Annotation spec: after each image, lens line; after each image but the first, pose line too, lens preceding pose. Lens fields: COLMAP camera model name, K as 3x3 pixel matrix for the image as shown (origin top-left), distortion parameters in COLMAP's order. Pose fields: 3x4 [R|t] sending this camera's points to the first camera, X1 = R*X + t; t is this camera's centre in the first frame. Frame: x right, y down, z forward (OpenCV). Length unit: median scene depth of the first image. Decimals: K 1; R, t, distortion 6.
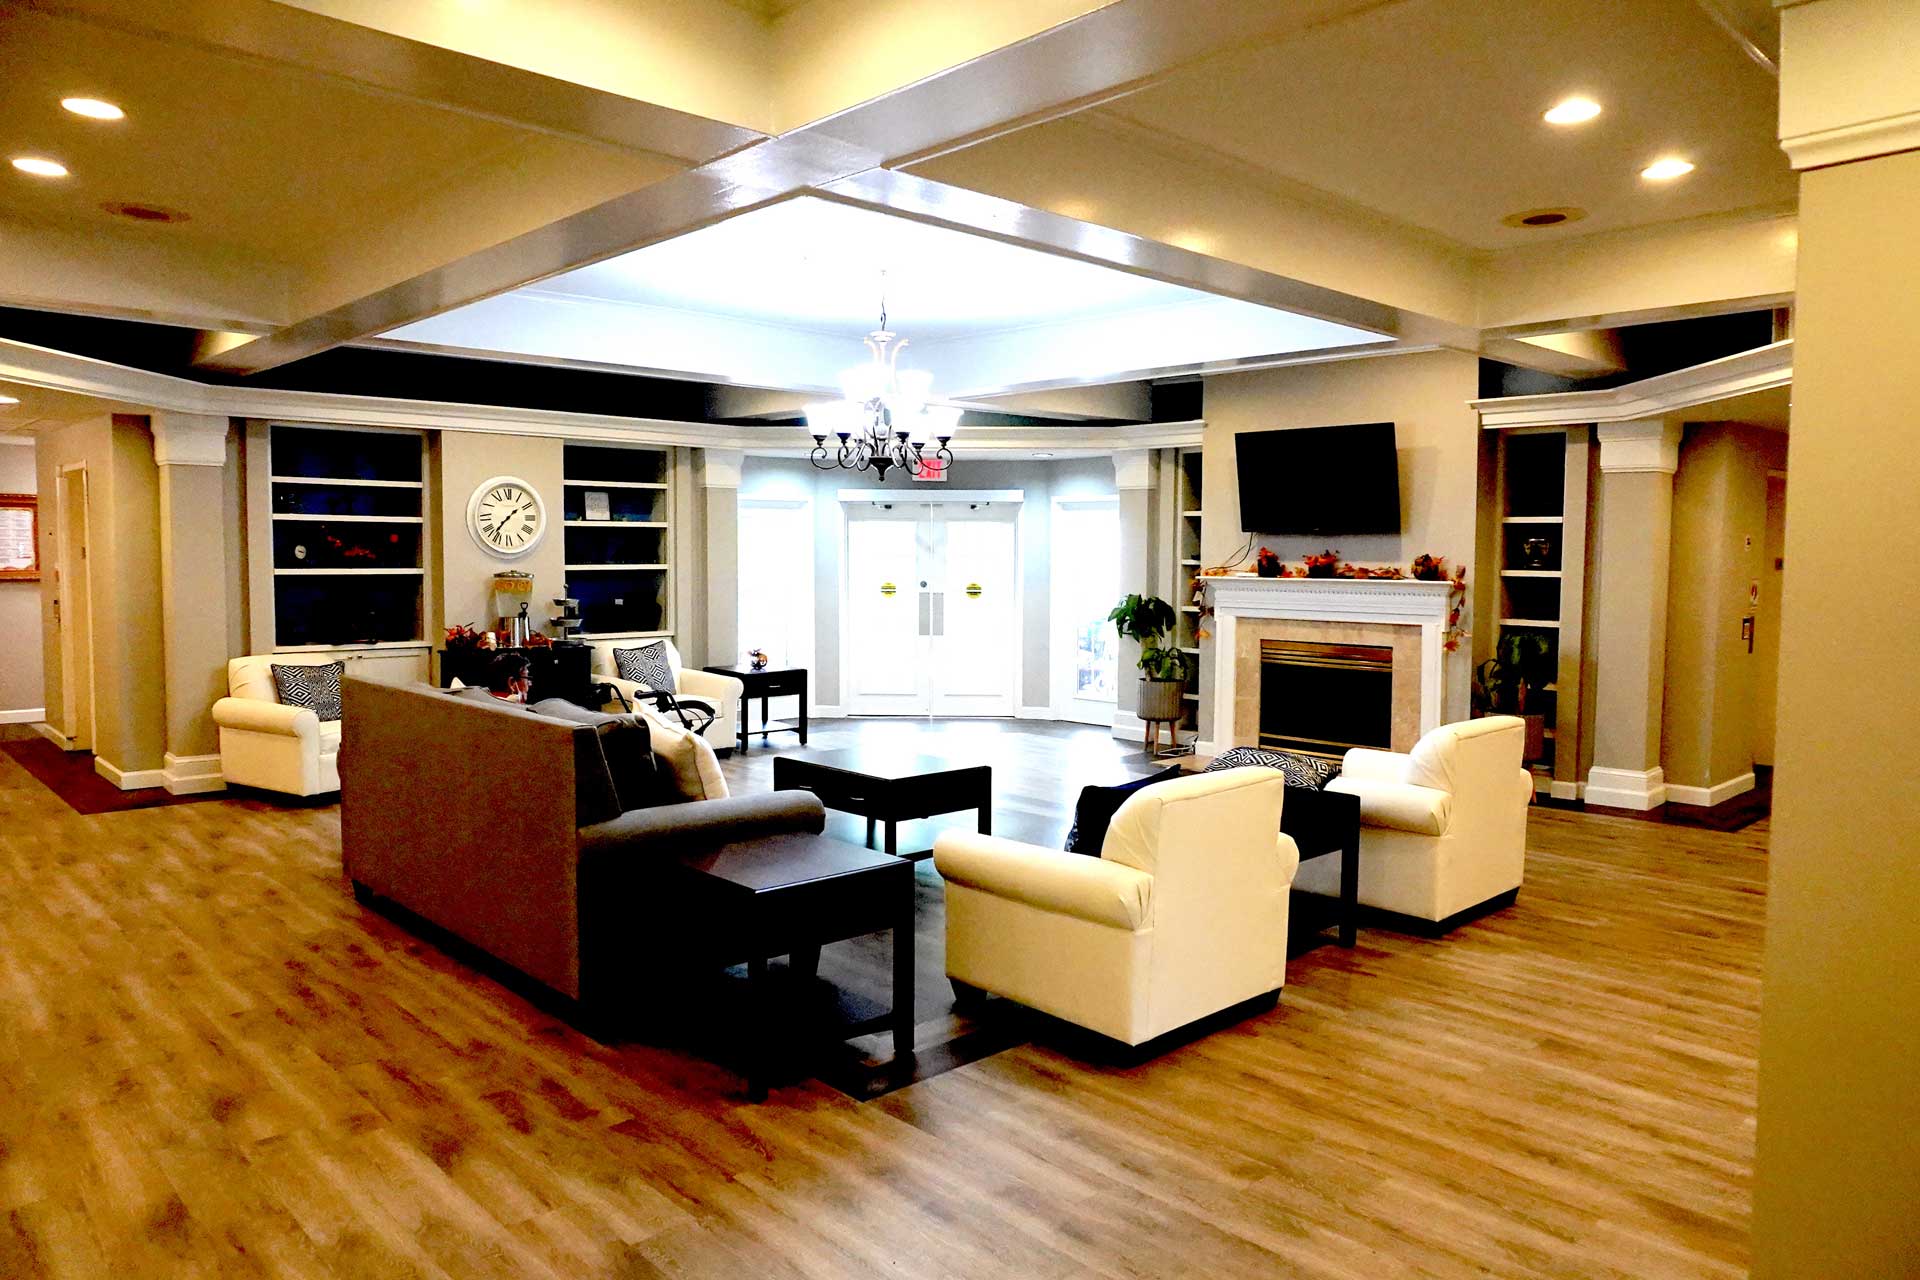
lens RADIAL K [[1305.5, 0, 953.2], [0, 1305.5, 636.1], [0, 0, 1]] dist [-0.029869, 0.000236]
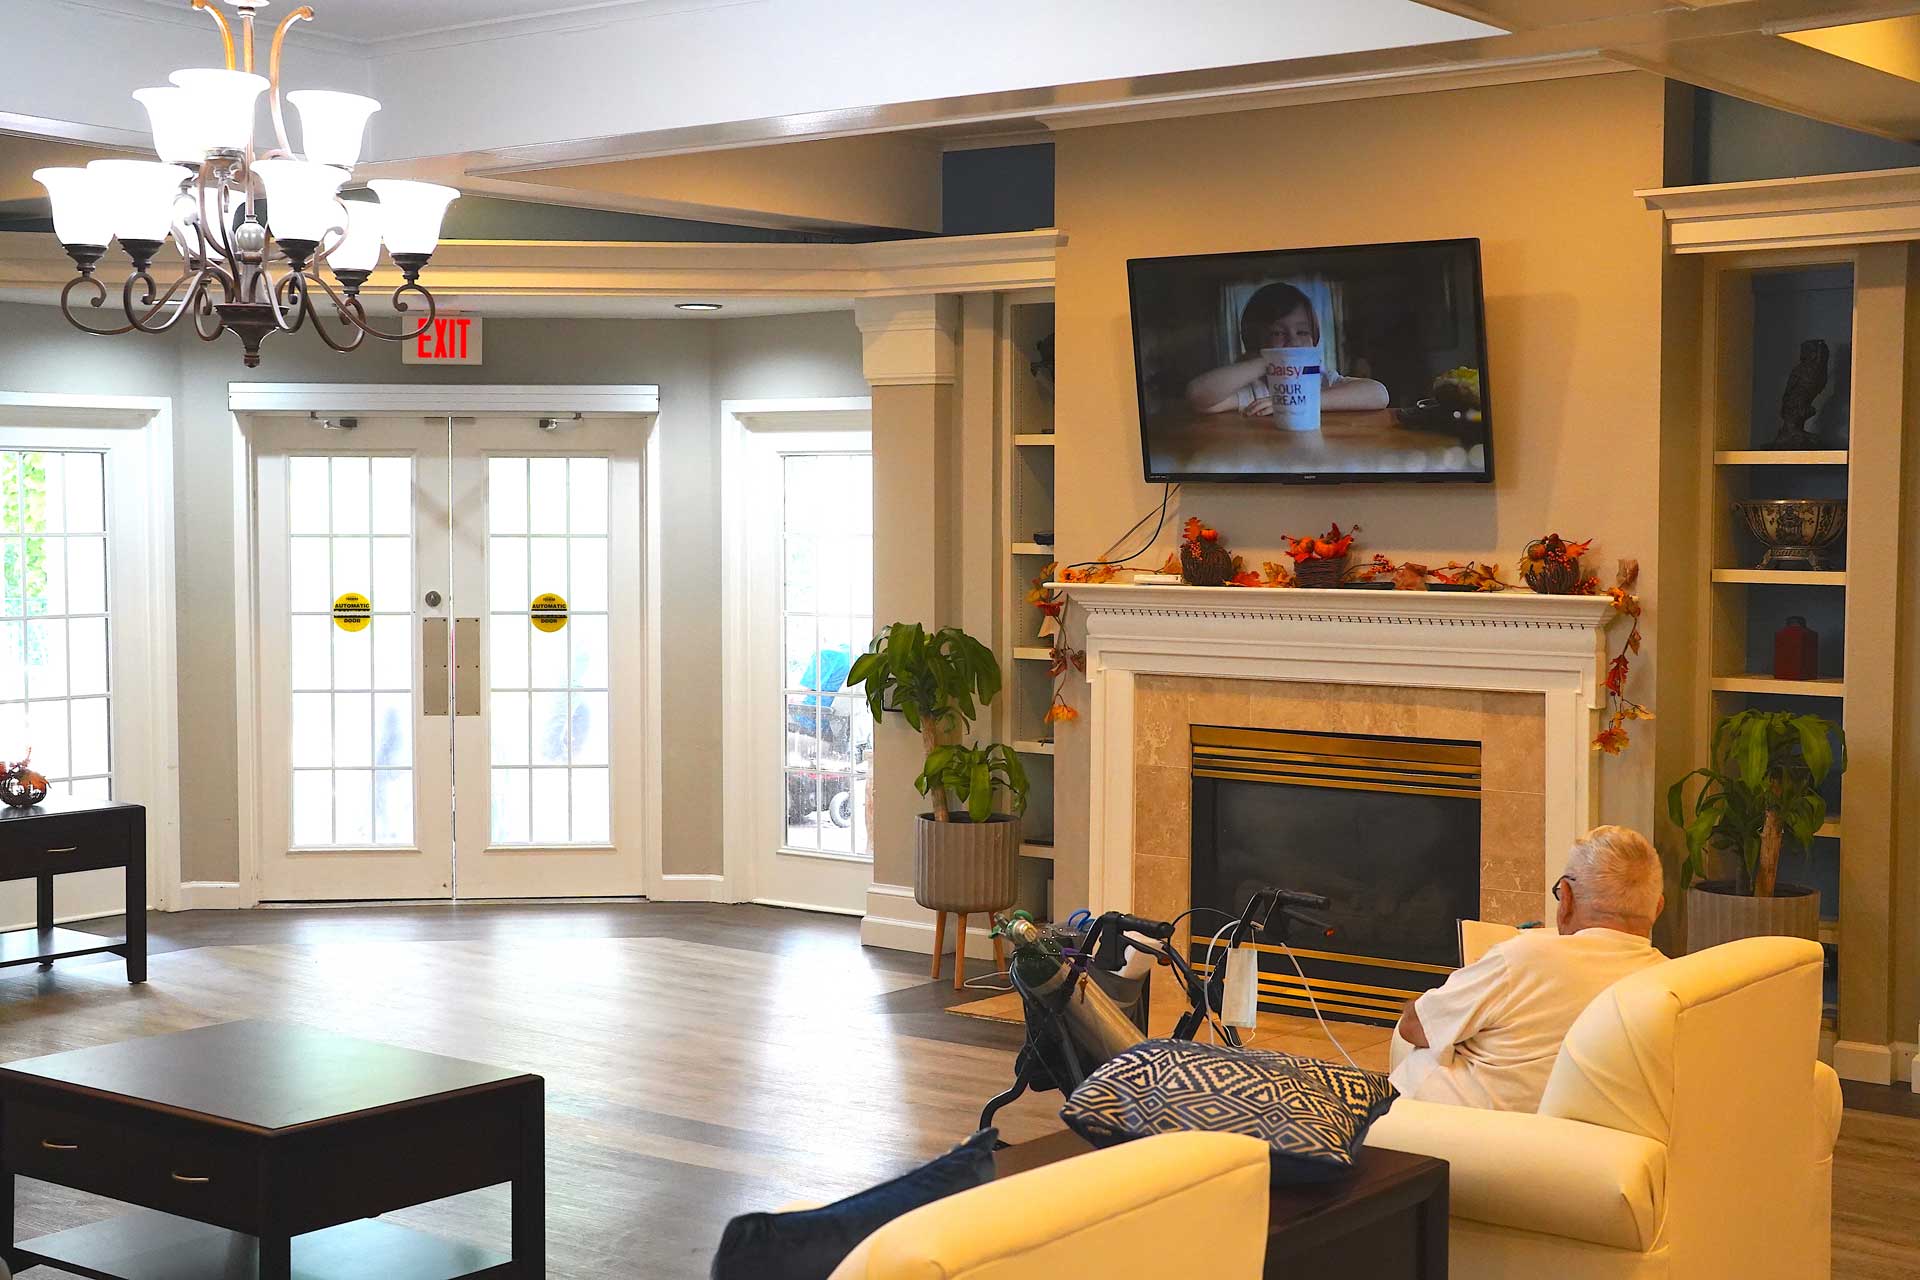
lens RADIAL K [[2625.6, 0, 960.0], [0, 2625.6, 640.0], [0, 0, 1]] dist [-0.050168, 0.049801]
pose [[0.988905, -0.010423, 0.148184, 0.027458], [0.012369, 0.999849, -0.012212, -0.016796], [-0.148035, 0.013910, 0.988884, 0.131958]]
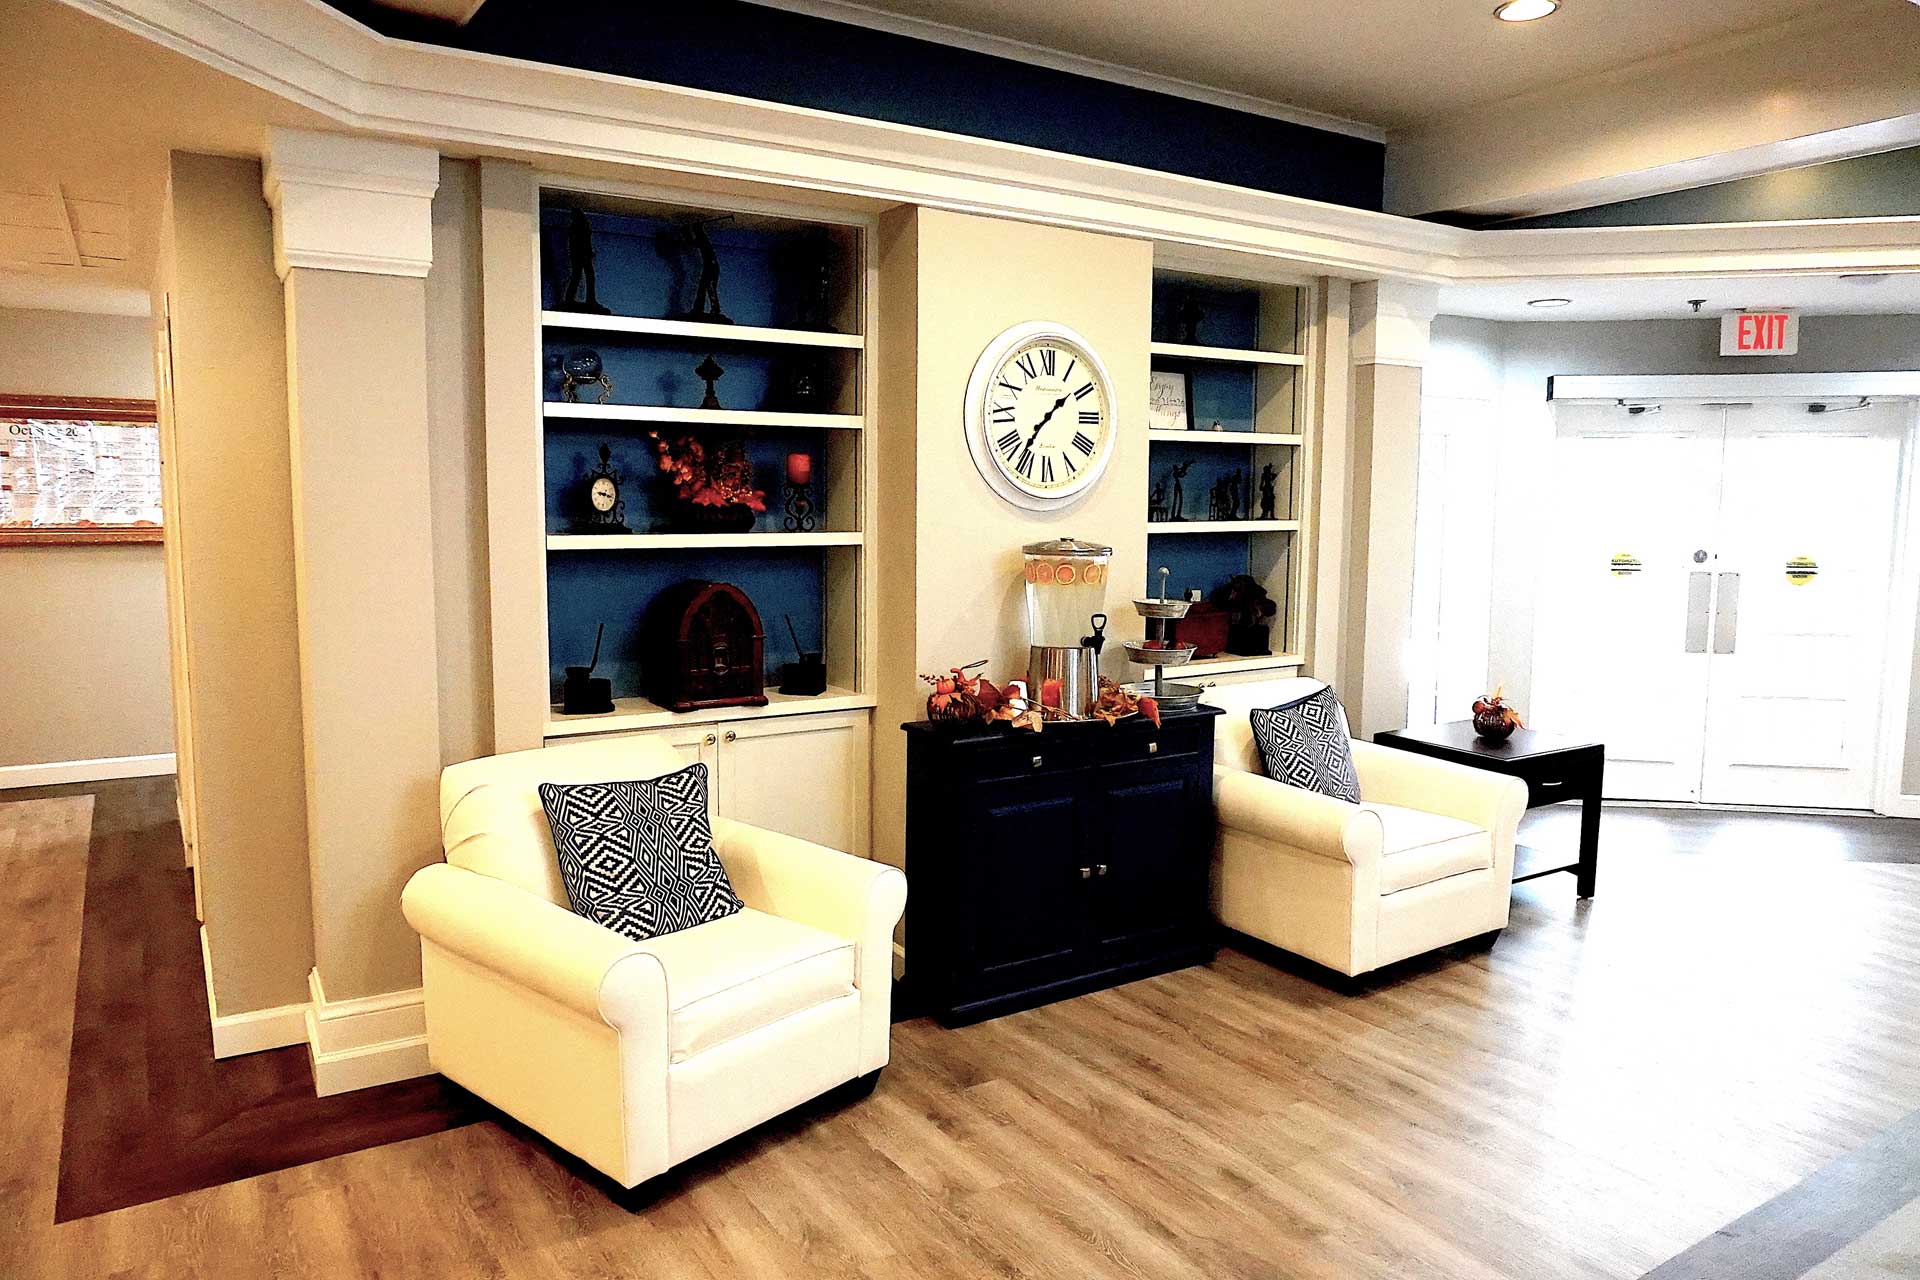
lens RADIAL K [[1330.1, 0, 963.1], [0, 1330.1, 630.1], [0, 0, 1]] dist [-0.024319, -0.000052]
pose [[0.985890, 0.015618, -0.166667, -0.285652], [-0.009494, 0.999252, 0.037474, -0.034588], [0.167127, -0.035363, 0.985301, 0.535343]]
